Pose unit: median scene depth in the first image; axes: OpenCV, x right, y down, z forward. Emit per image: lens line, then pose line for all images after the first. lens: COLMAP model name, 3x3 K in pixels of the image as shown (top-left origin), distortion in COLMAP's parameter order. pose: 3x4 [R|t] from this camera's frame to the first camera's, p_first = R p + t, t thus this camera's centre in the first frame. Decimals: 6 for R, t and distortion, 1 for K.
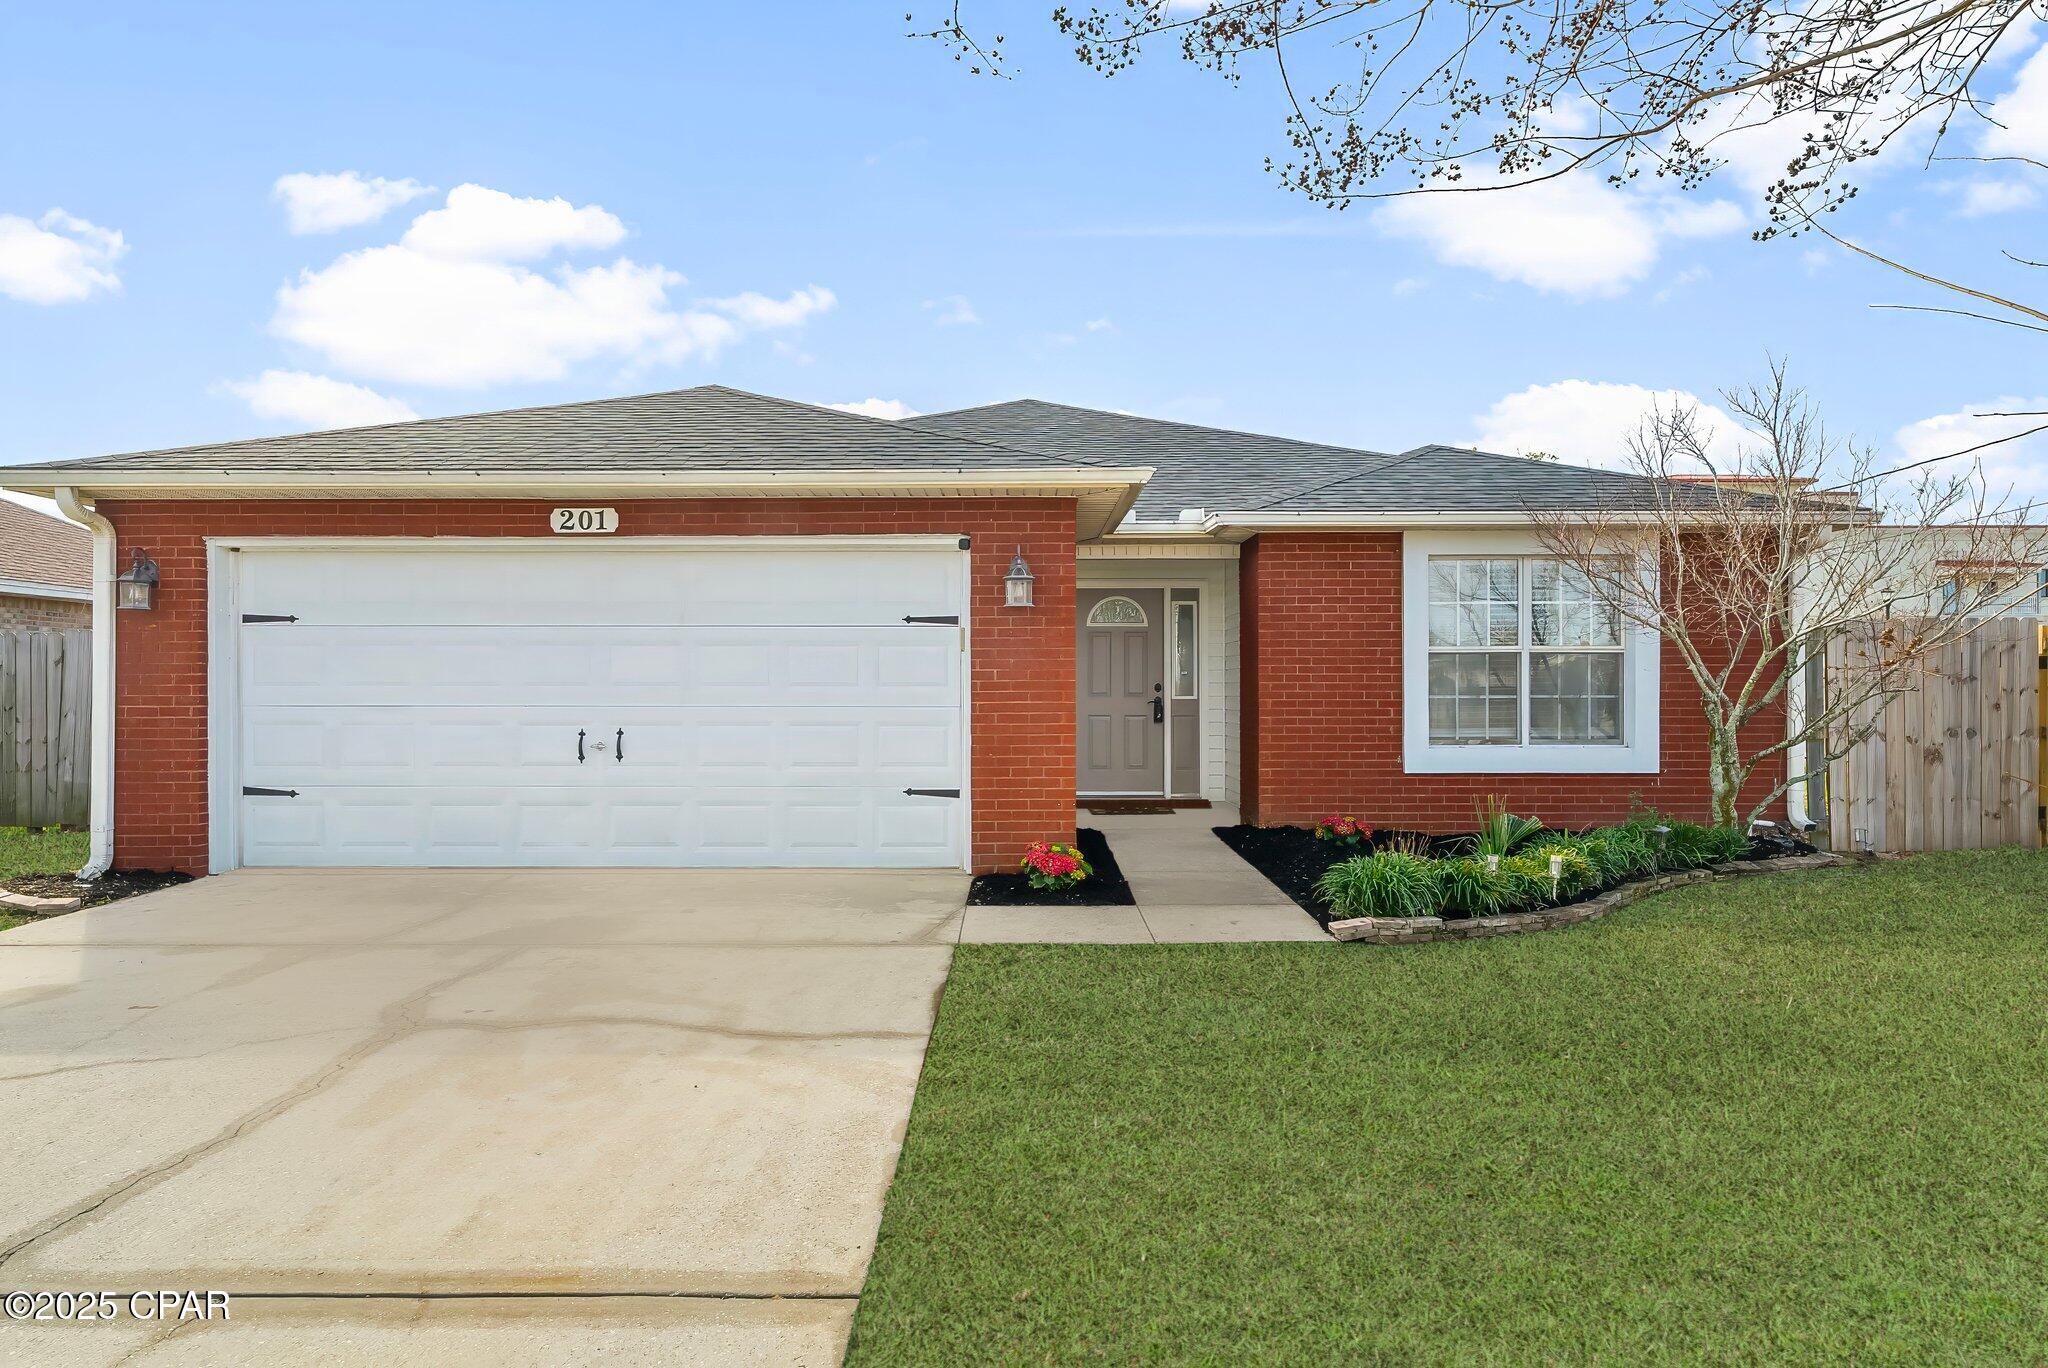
lens RADIAL K [[1142.1, 0, 1024.0], [0, 1142.1, 684.0], [0, 0, 1]] dist [0.001306, -0.000977]
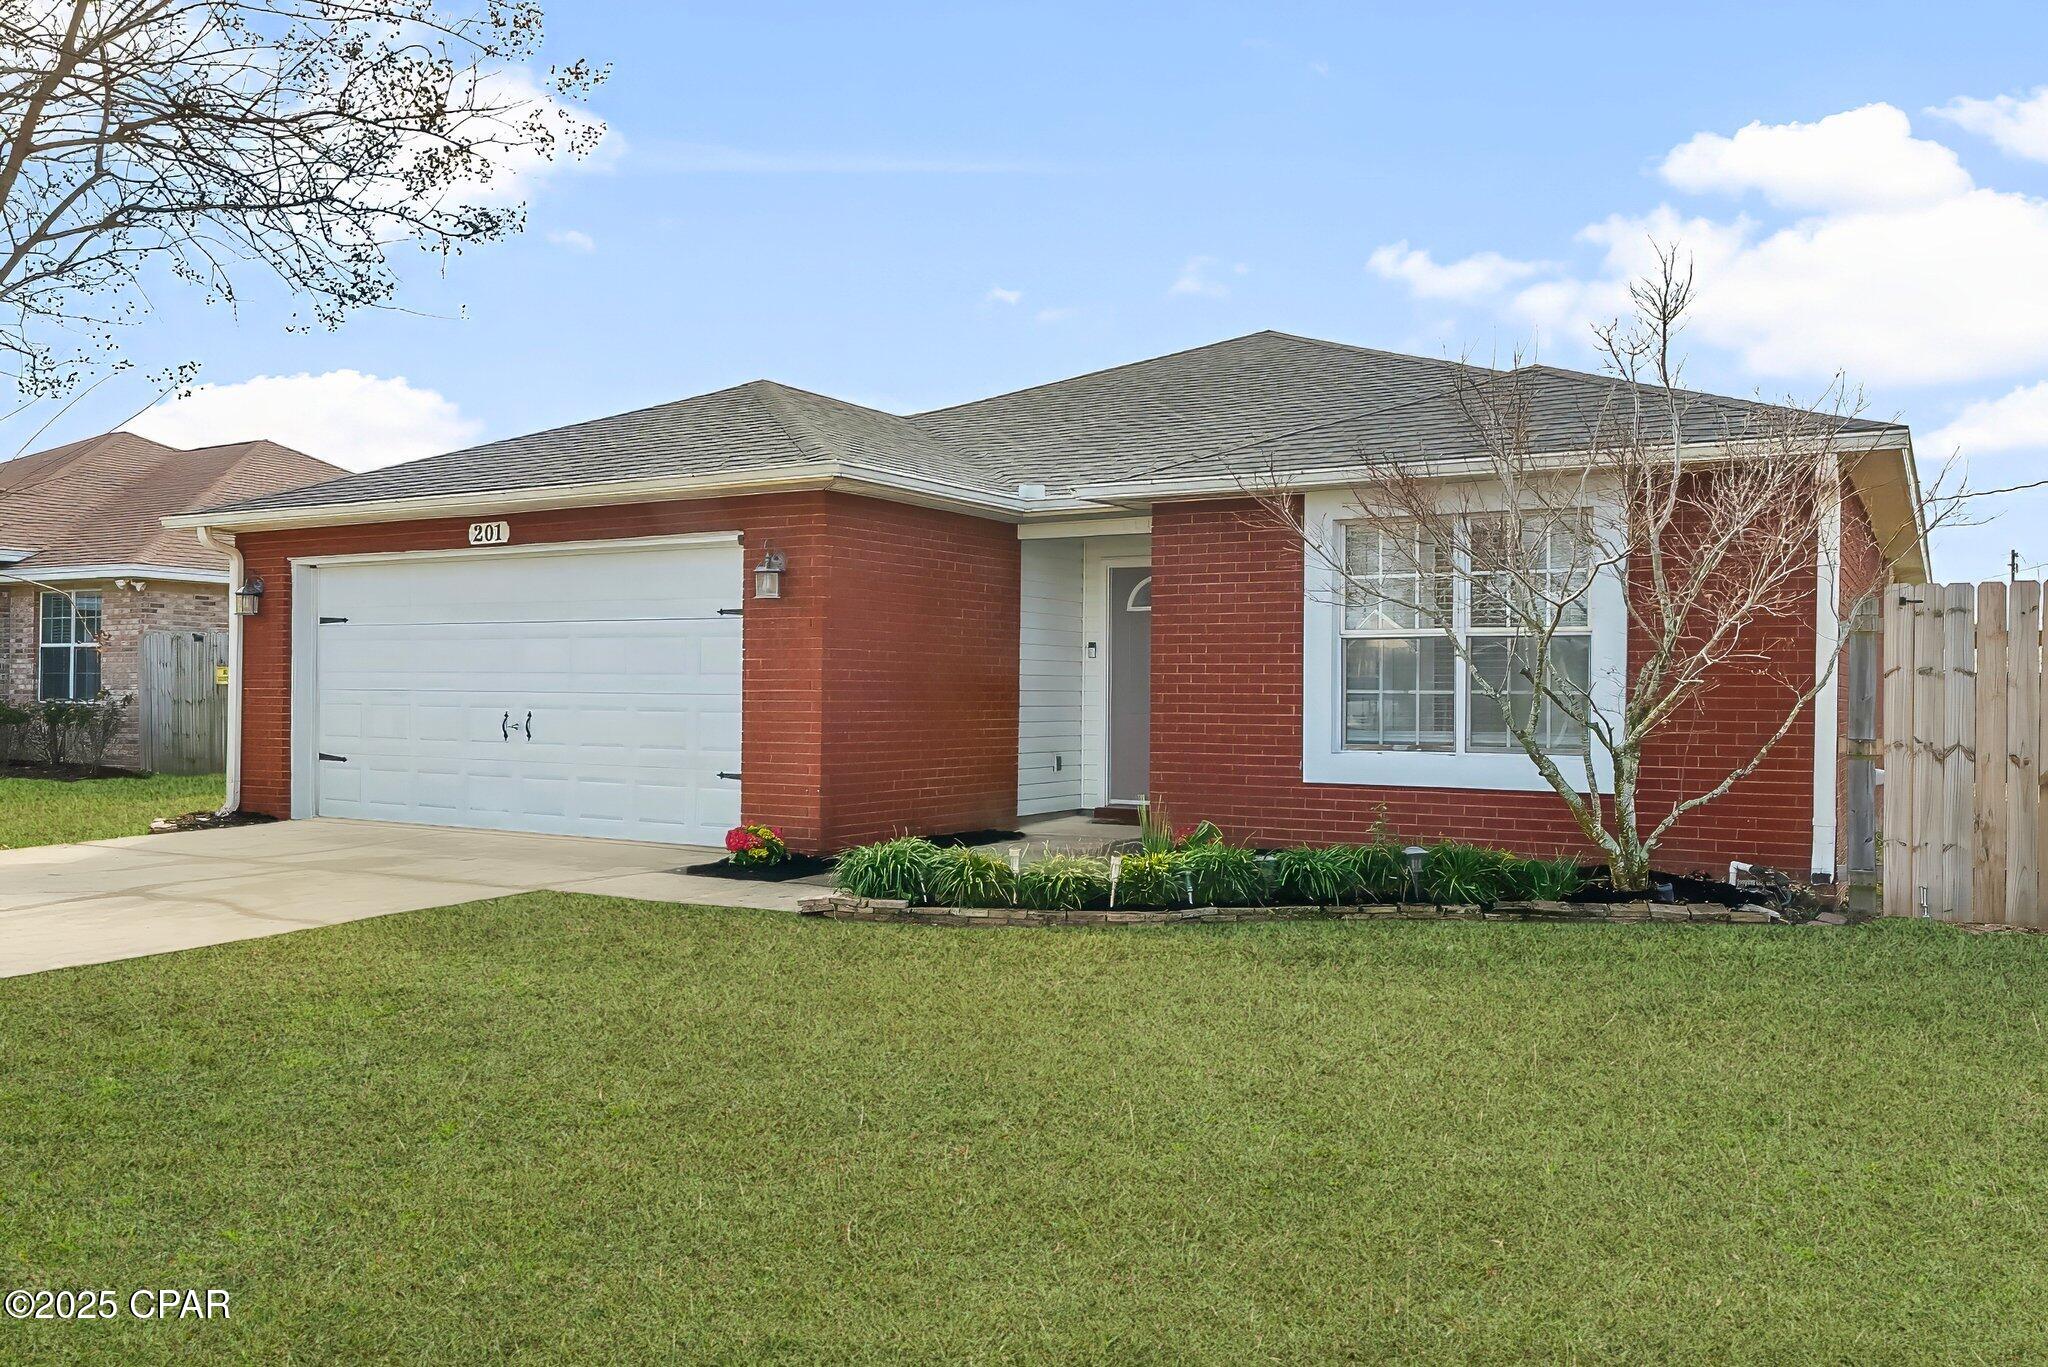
lens RADIAL K [[1581.8, 0, 1024.0], [0, 1581.8, 683.5], [0, 0, 1]] dist [-0.004303, -0.002432]
pose [[0.864570, 0.005271, -0.502485, 0.734743], [-0.005559, 0.999984, 0.000924, 0.005666], [0.502482, 0.001994, 0.864585, -0.104564]]
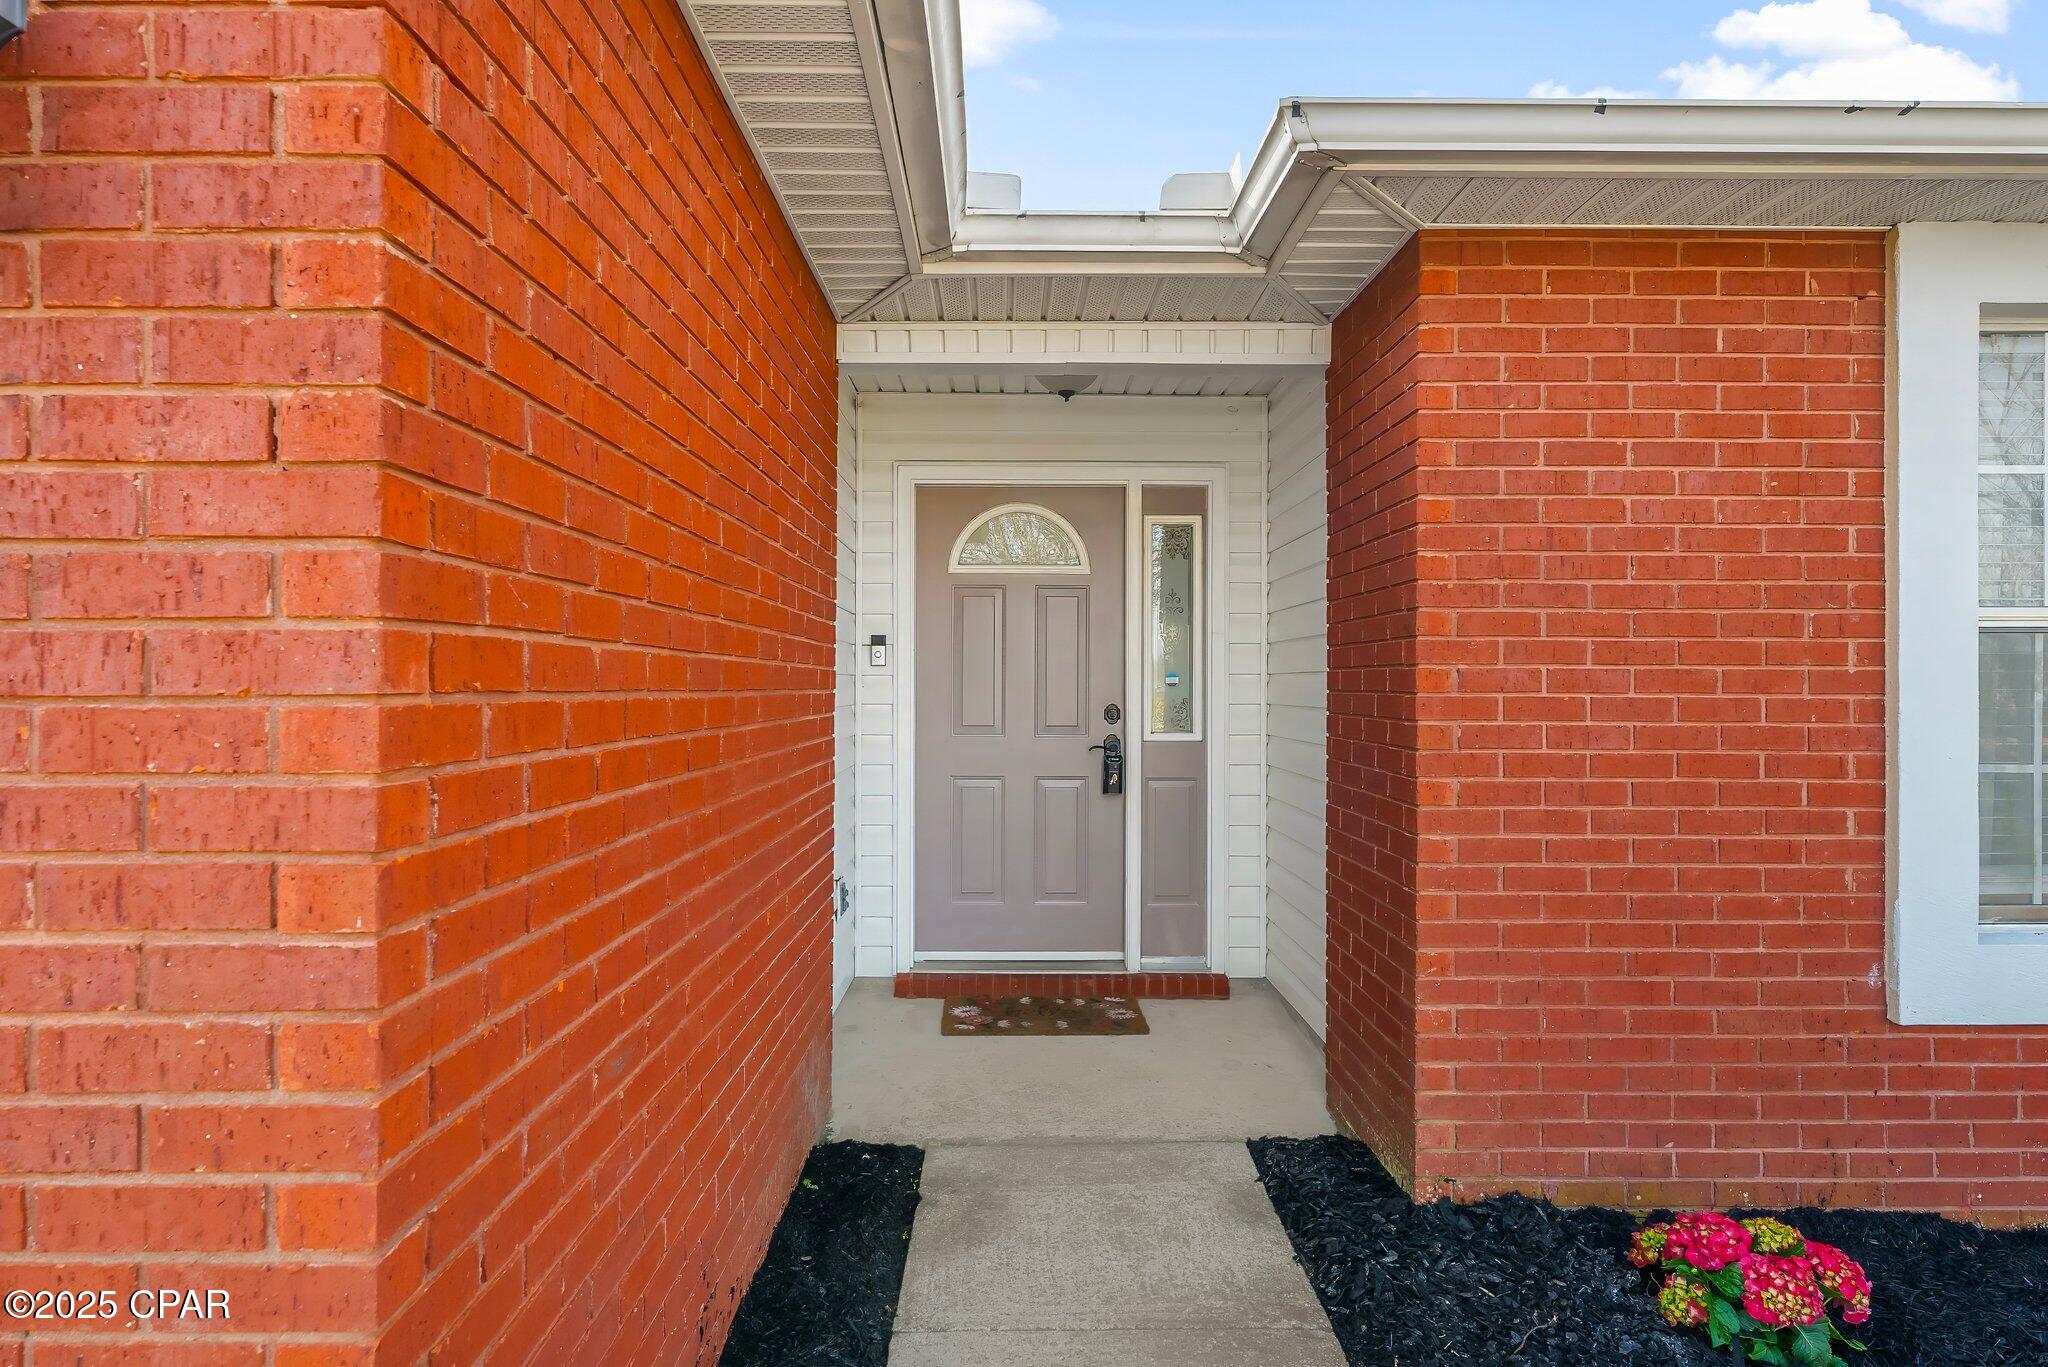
lens RADIAL K [[1142.1, 0, 1024.0], [0, 1142.1, 683.5], [0, 0, 1]] dist [0.001306, -0.000977]
pose [[0.999925, 0.004241, 0.011524, 0.096992], [-0.004298, 0.999978, 0.004976, -0.012851], [-0.011502, -0.005025, 0.999921, 0.696620]]
